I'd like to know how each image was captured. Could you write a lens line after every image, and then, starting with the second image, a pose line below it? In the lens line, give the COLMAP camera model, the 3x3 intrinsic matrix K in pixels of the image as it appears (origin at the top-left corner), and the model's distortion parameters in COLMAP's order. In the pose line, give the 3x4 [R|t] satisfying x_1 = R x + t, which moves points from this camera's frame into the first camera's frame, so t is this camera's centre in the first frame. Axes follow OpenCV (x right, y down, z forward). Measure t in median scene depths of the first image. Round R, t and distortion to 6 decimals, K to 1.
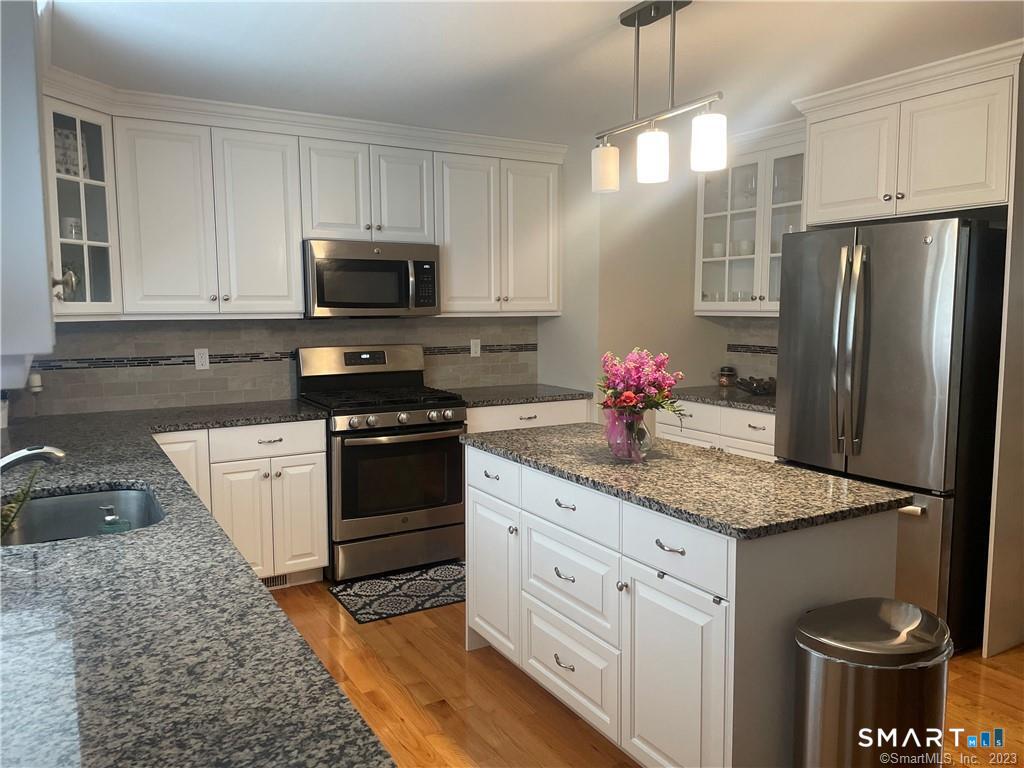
lens RADIAL K [[768.2, 0, 512.0], [0, 768.2, 384.0], [0, 0, 1]] dist [0.090603, -0.001885]
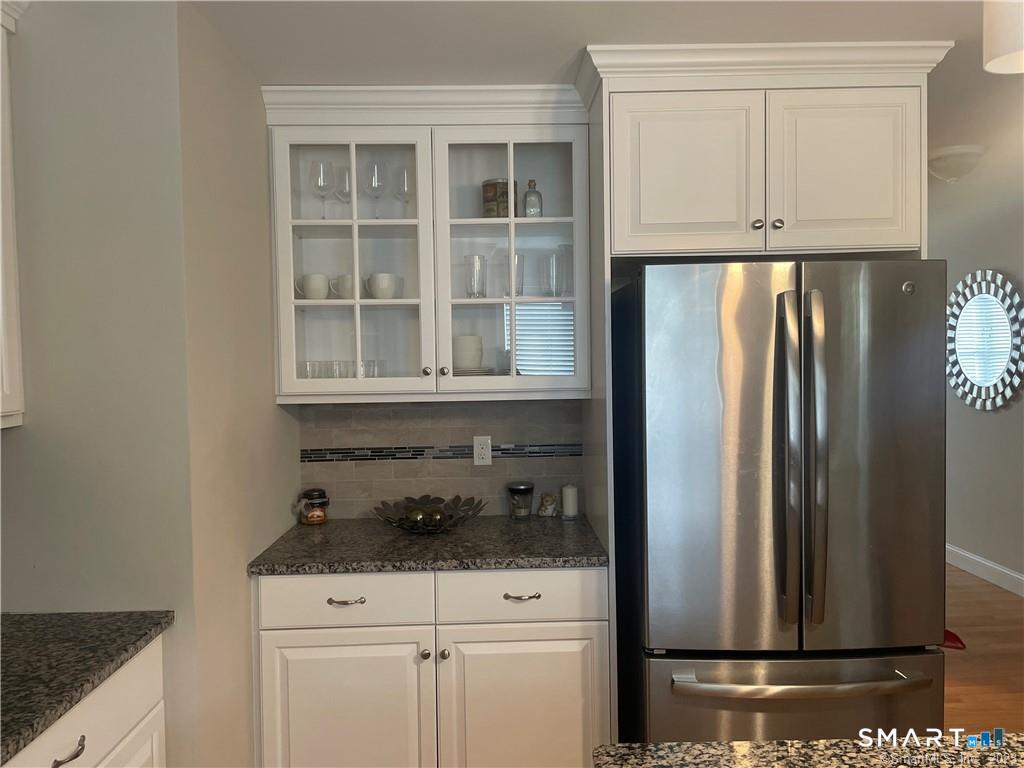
lens RADIAL K [[768.2, 0, 512.0], [0, 768.2, 384.0], [0, 0, 1]] dist [0.090603, -0.001885]
pose [[0.498138, -0.027374, 0.866666, -0.104059], [0.102376, 0.994367, -0.027436, -0.050016], [-0.861033, 0.102393, 0.498134, 0.418062]]
